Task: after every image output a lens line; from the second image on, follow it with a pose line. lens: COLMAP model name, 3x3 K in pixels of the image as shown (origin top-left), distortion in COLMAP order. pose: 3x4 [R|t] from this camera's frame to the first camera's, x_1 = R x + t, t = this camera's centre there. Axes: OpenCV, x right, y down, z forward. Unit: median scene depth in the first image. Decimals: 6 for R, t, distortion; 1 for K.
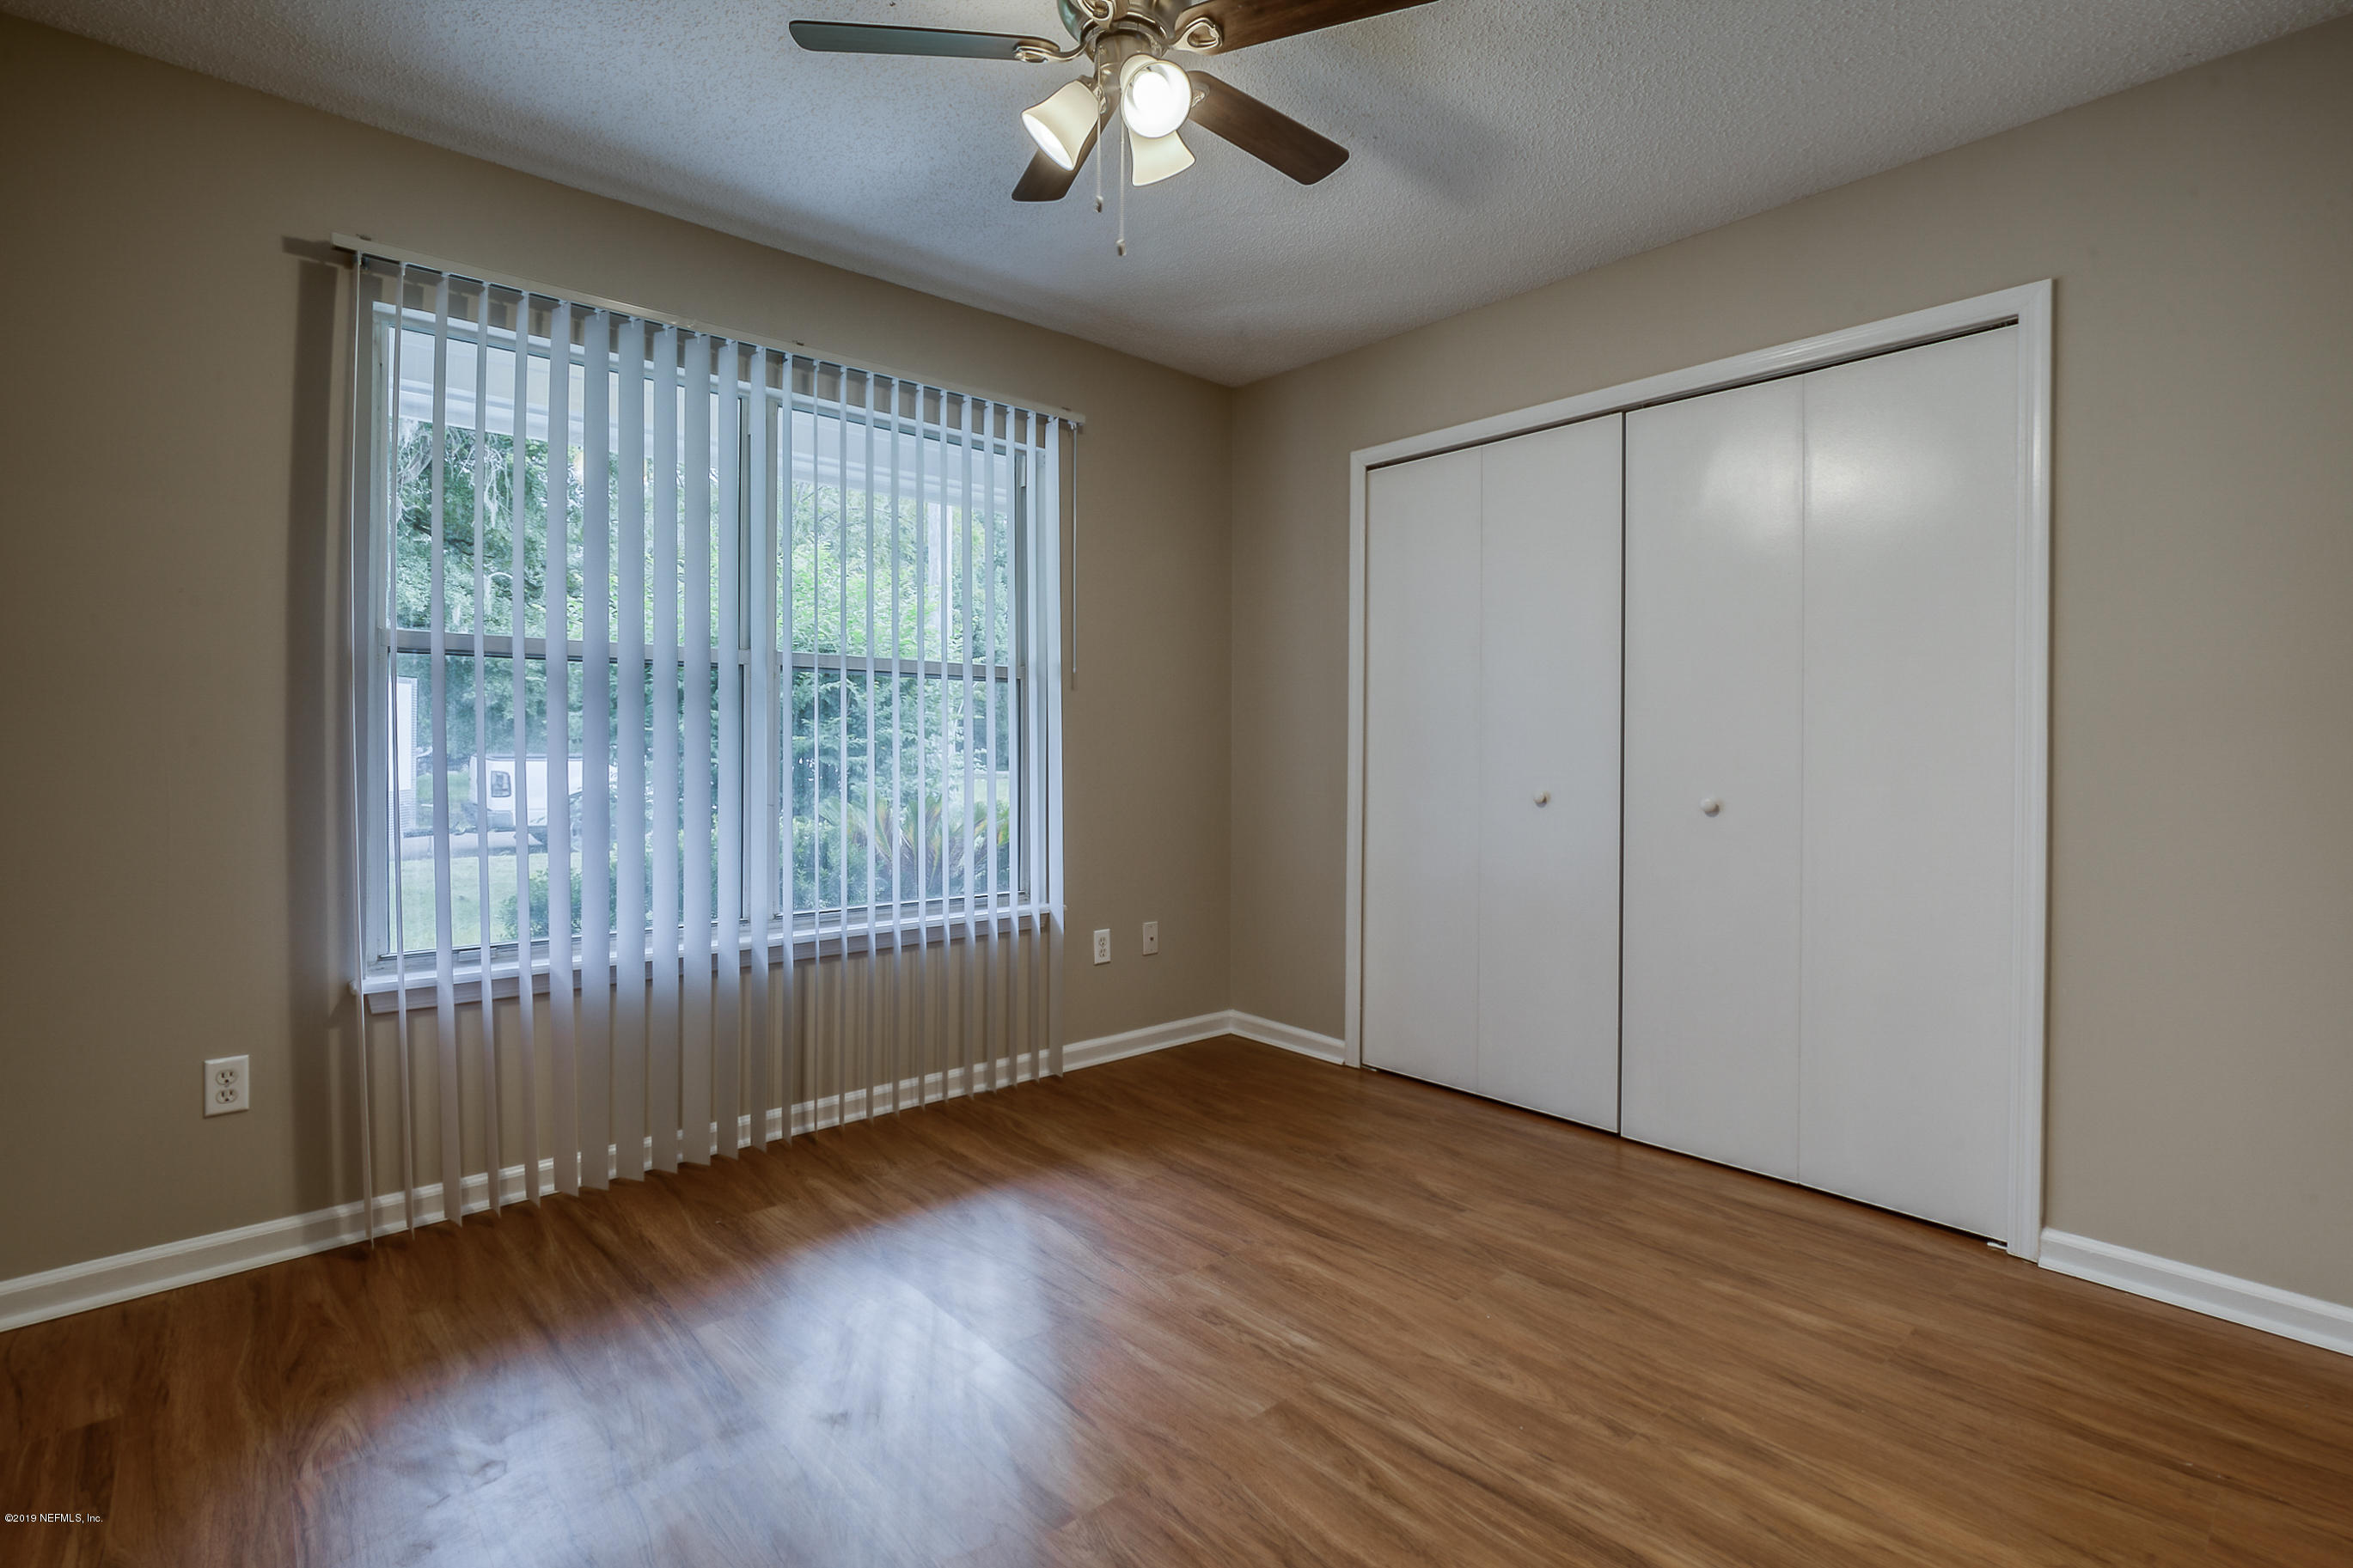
lens RADIAL K [[1081.6, 0, 1180.3], [0, 1081.6, 758.8], [0, 0, 1]] dist [-0.008162, 0.001085]
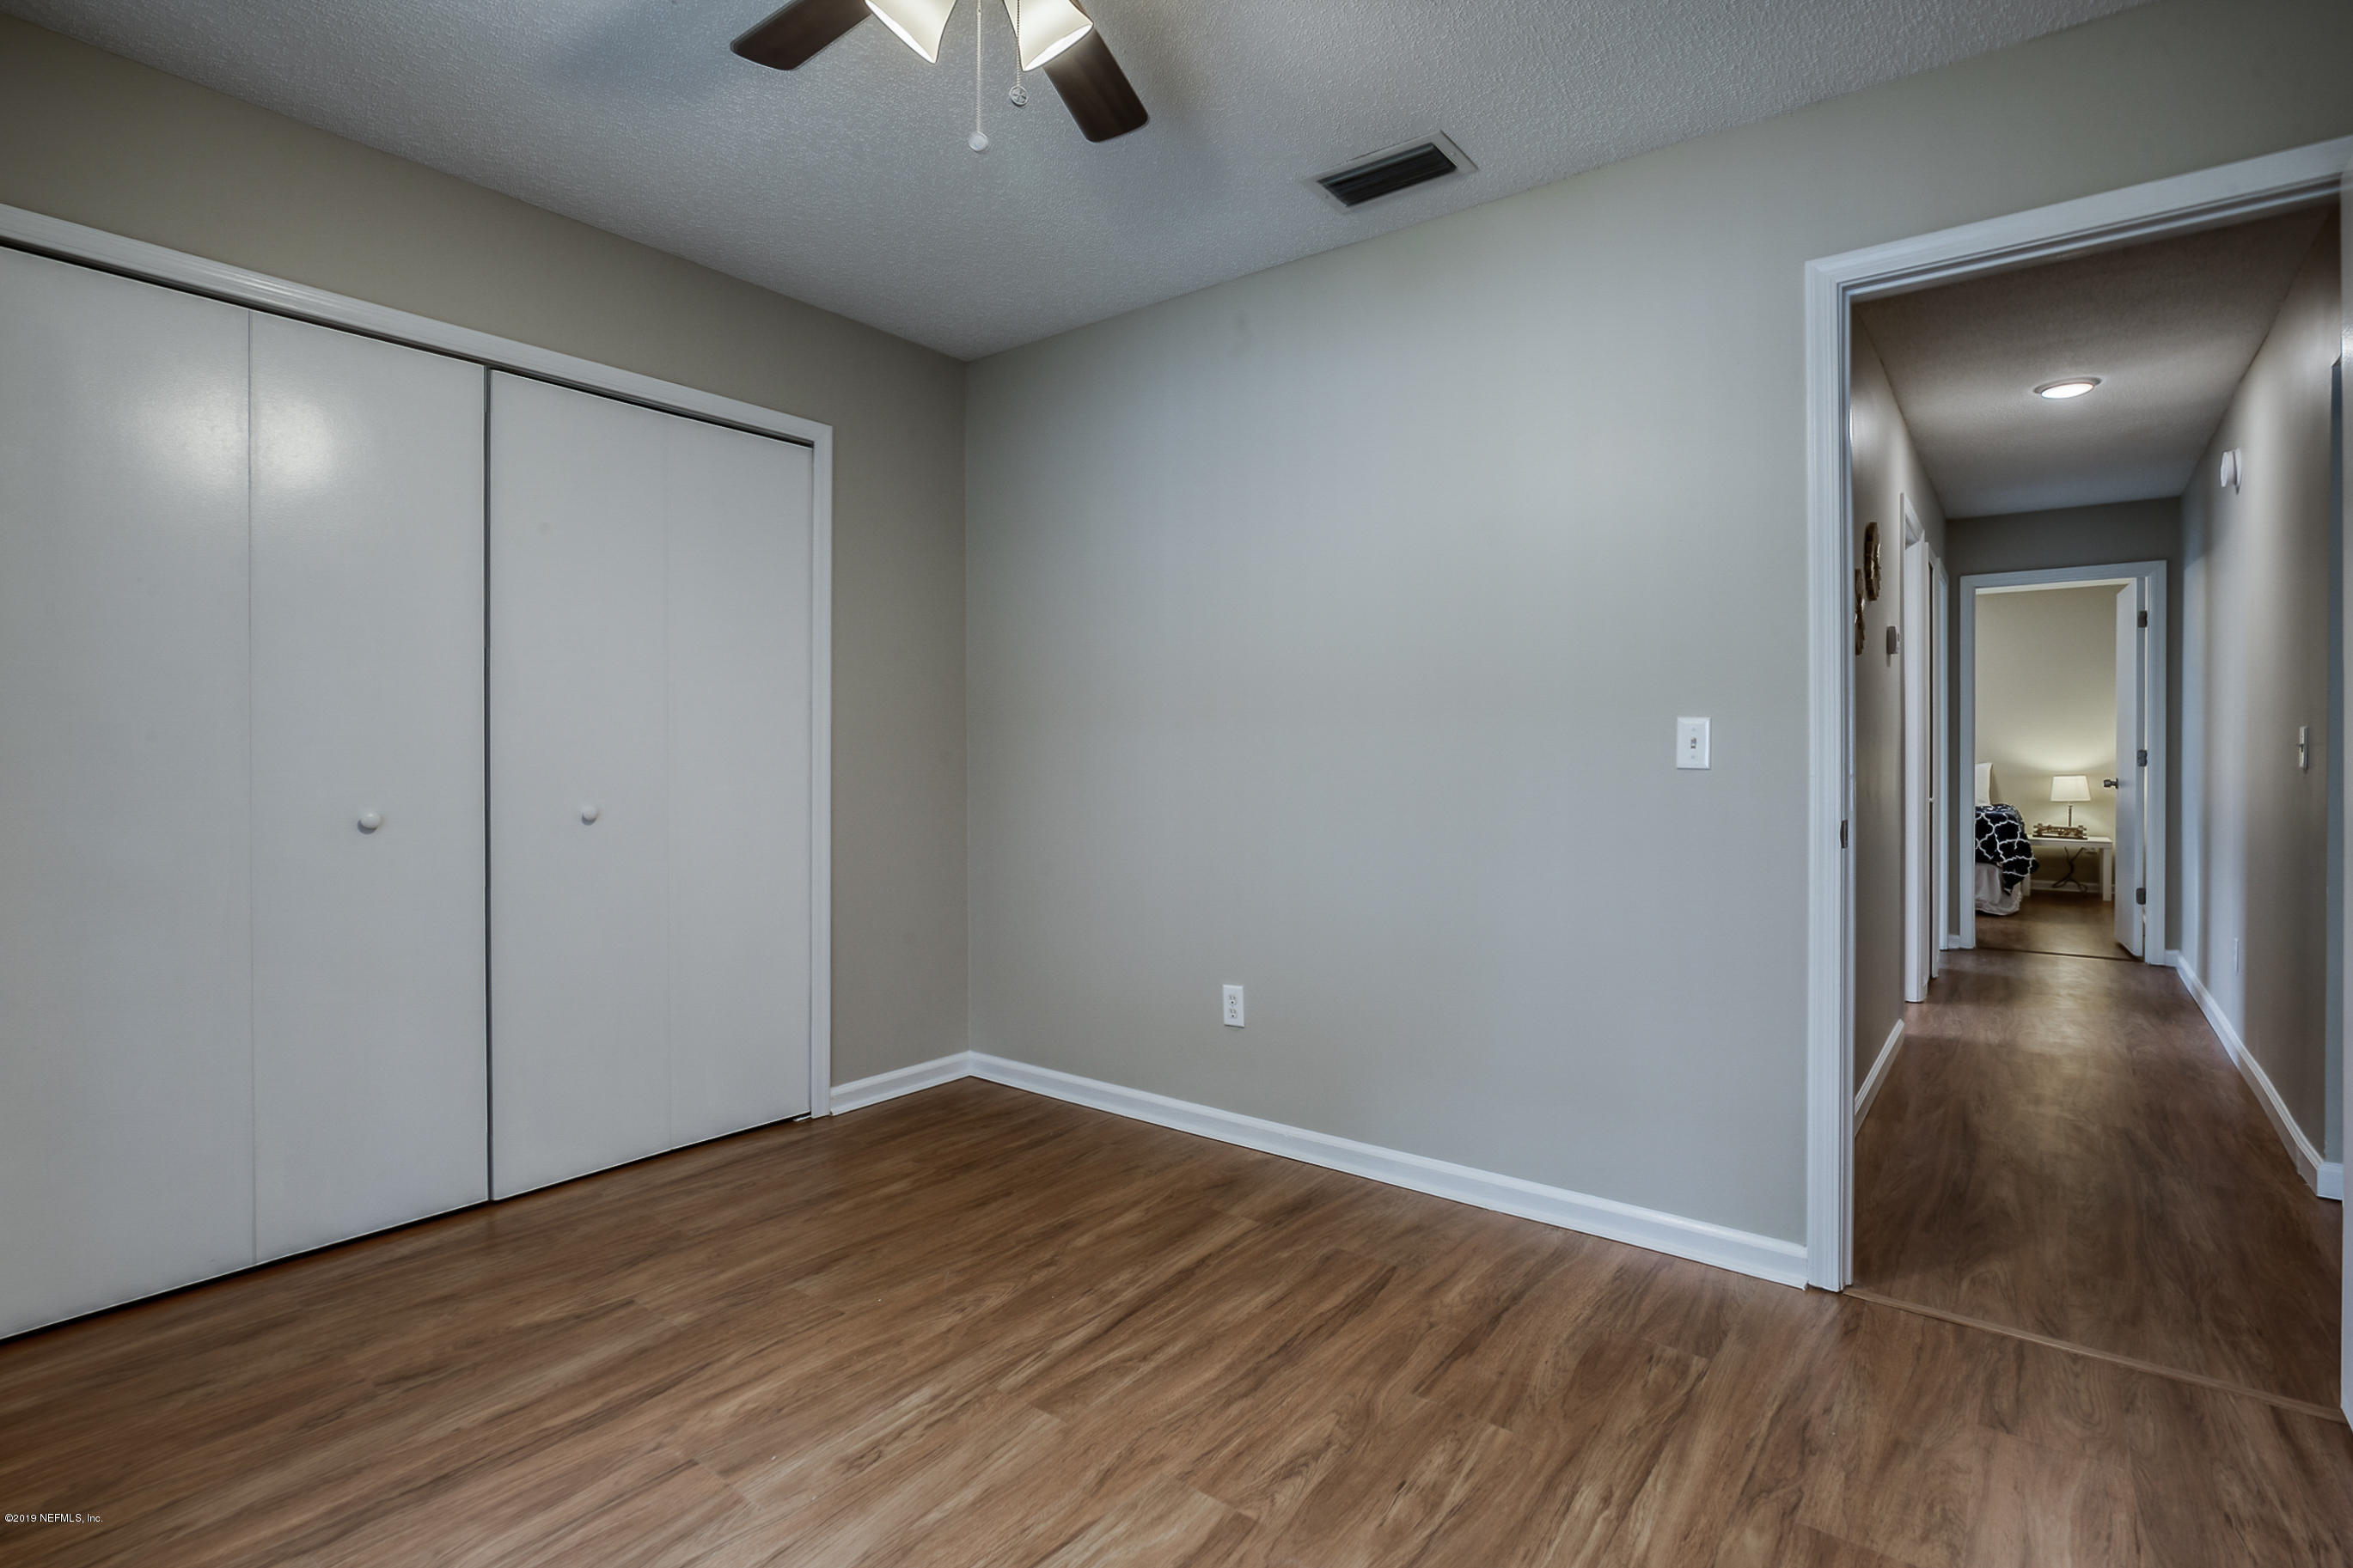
lens RADIAL K [[1081.6, 0, 1171.1], [0, 1081.6, 777.8], [0, 0, 1]] dist [-0.008162, 0.001085]
pose [[-0.147975, -0.025354, 0.988666, -0.766724], [0.009469, 0.999589, 0.027051, -0.015855], [-0.988946, 0.013364, -0.147674, 0.852415]]
